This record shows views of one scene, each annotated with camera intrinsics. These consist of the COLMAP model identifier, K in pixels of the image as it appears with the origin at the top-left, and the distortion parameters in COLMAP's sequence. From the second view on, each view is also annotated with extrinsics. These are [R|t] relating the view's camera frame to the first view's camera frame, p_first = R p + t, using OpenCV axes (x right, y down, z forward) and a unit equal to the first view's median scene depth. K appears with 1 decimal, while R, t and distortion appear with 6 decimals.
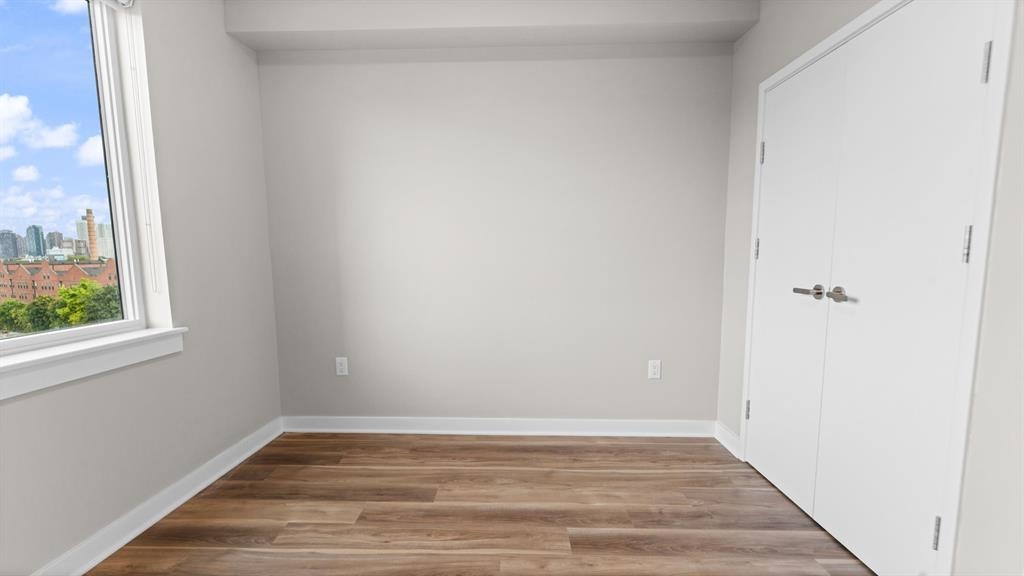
lens RADIAL K [[465.1, 0, 502.2], [0, 465.1, 302.8], [0, 0, 1]] dist [0.005450, -0.000047]
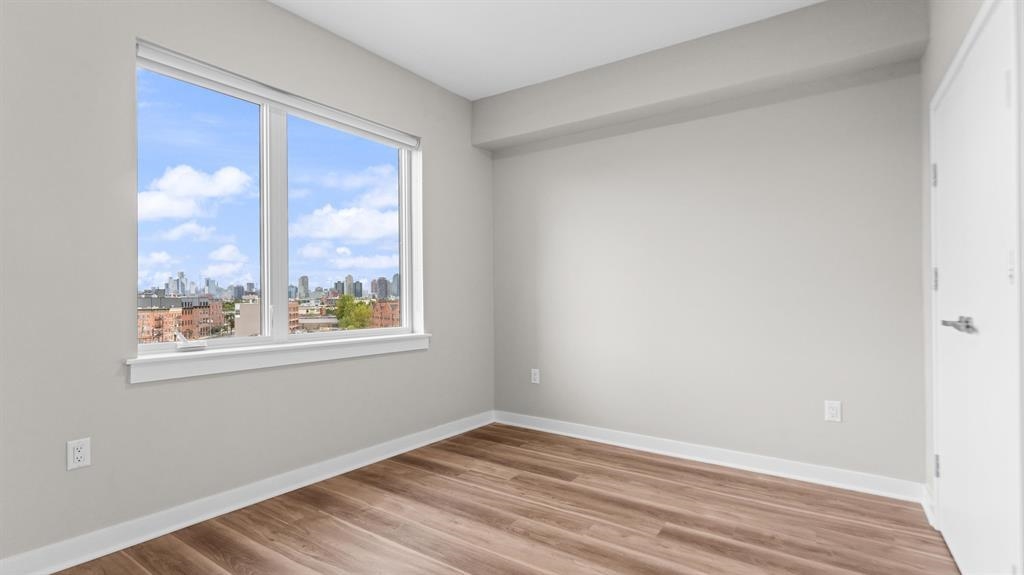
lens RADIAL K [[479.9, 0, 502.4], [0, 479.9, 287.4], [0, 0, 1]] dist [0.000981, -0.000165]
pose [[0.843337, -0.005841, -0.537353, 0.365985], [-0.059994, 0.992667, -0.104946, 0.048801], [0.534026, 0.120742, 0.836802, -0.227612]]
